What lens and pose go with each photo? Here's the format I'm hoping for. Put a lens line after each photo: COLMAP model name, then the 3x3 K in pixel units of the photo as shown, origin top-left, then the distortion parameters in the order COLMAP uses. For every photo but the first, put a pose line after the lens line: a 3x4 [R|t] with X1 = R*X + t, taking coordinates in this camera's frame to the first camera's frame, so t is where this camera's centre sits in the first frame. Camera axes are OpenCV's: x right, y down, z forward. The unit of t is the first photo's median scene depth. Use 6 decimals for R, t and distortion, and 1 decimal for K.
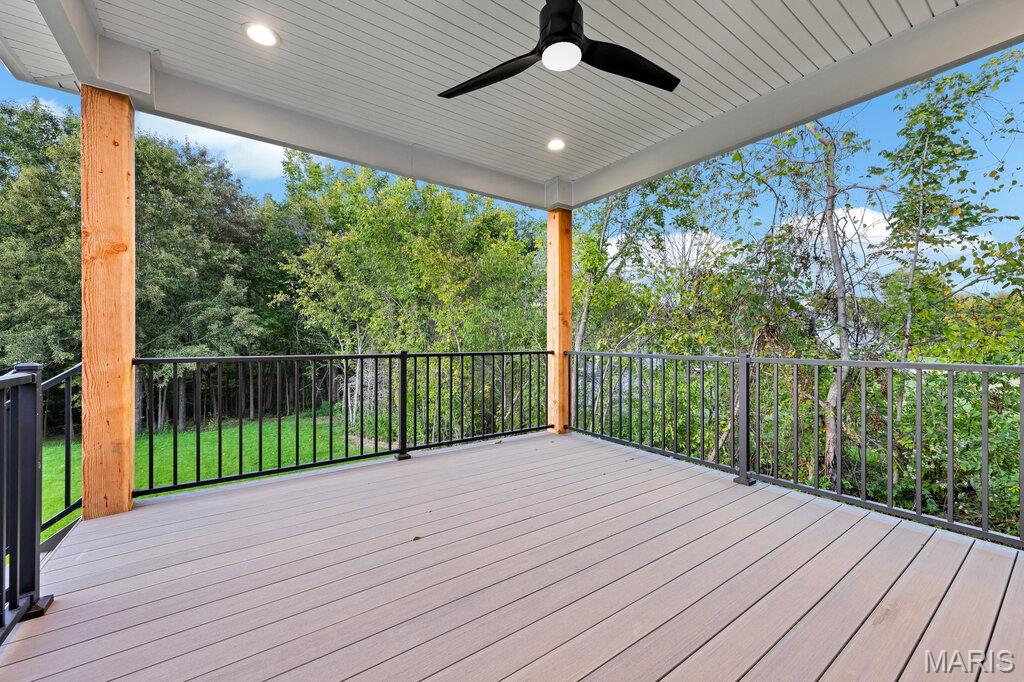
lens RADIAL K [[409.1, 0, 515.3], [0, 409.1, 335.4], [0, 0, 1]] dist [0.002857, 0.000095]
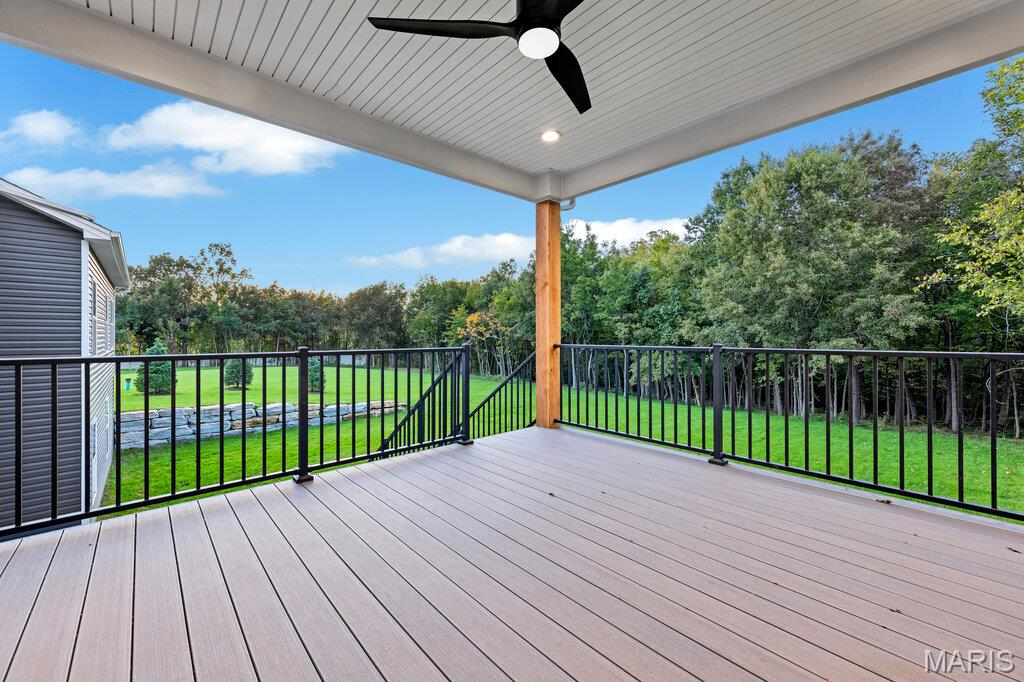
lens RADIAL K [[411.0, 0, 512.4], [0, 411.0, 316.6], [0, 0, 1]] dist [0.022099, 0.000081]
pose [[0.107094, -0.044374, -0.993258, 0.131260], [0.016781, 0.998942, -0.042818, 0.001944], [0.994107, -0.012083, 0.107725, 0.099768]]
